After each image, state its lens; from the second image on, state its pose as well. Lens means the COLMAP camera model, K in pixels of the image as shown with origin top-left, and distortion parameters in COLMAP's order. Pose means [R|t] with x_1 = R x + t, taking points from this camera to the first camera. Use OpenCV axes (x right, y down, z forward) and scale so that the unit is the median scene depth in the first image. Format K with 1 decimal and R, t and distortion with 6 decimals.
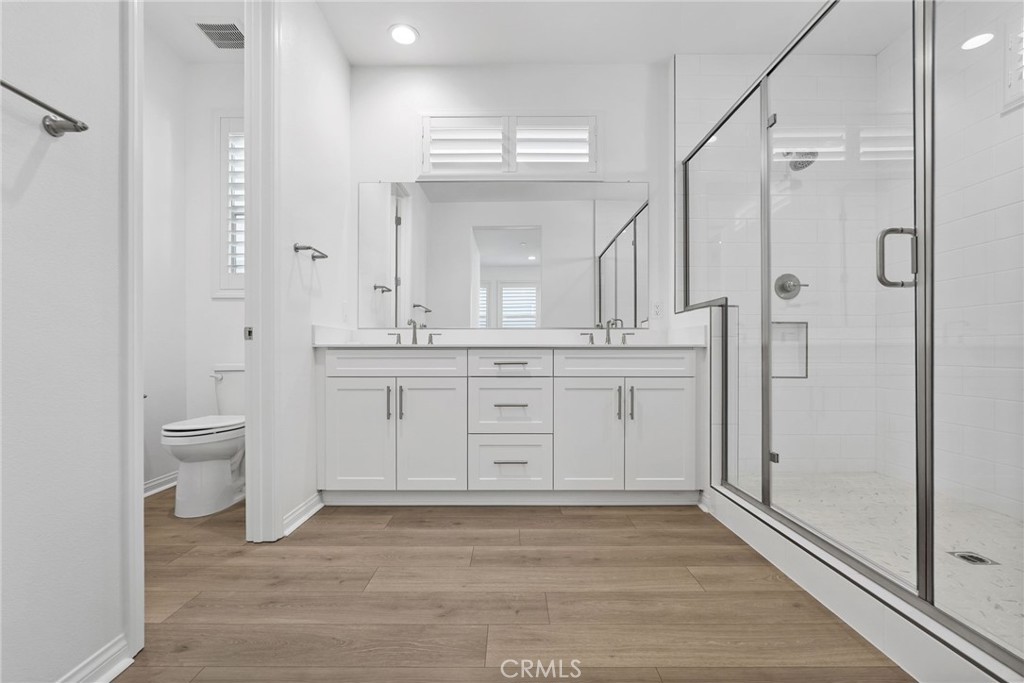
lens RADIAL K [[457.0, 0, 512.0], [0, 457.0, 341.5], [0, 0, 1]] dist [-0.023697, 0.000021]
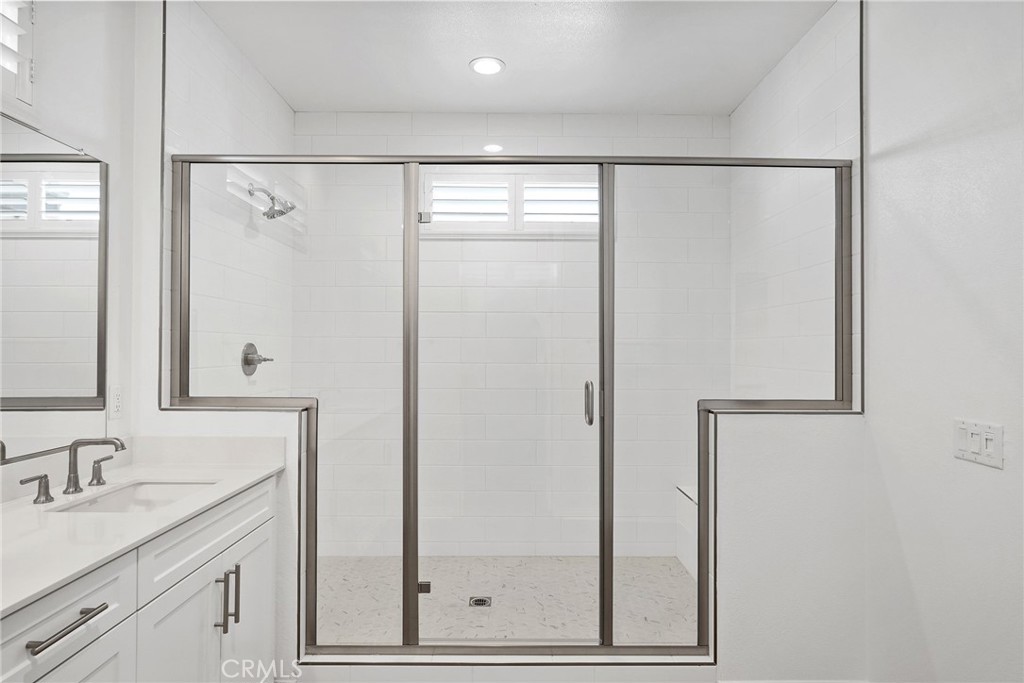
lens RADIAL K [[573.2, 0, 512.0], [0, 573.2, 341.5], [0, 0, 1]] dist [0.001792, 0.000546]
pose [[0.001364, 0.010960, 0.999939, -0.480862], [-0.024168, 0.999648, -0.010924, -0.190774], [-0.999707, -0.024151, 0.001629, 0.683768]]
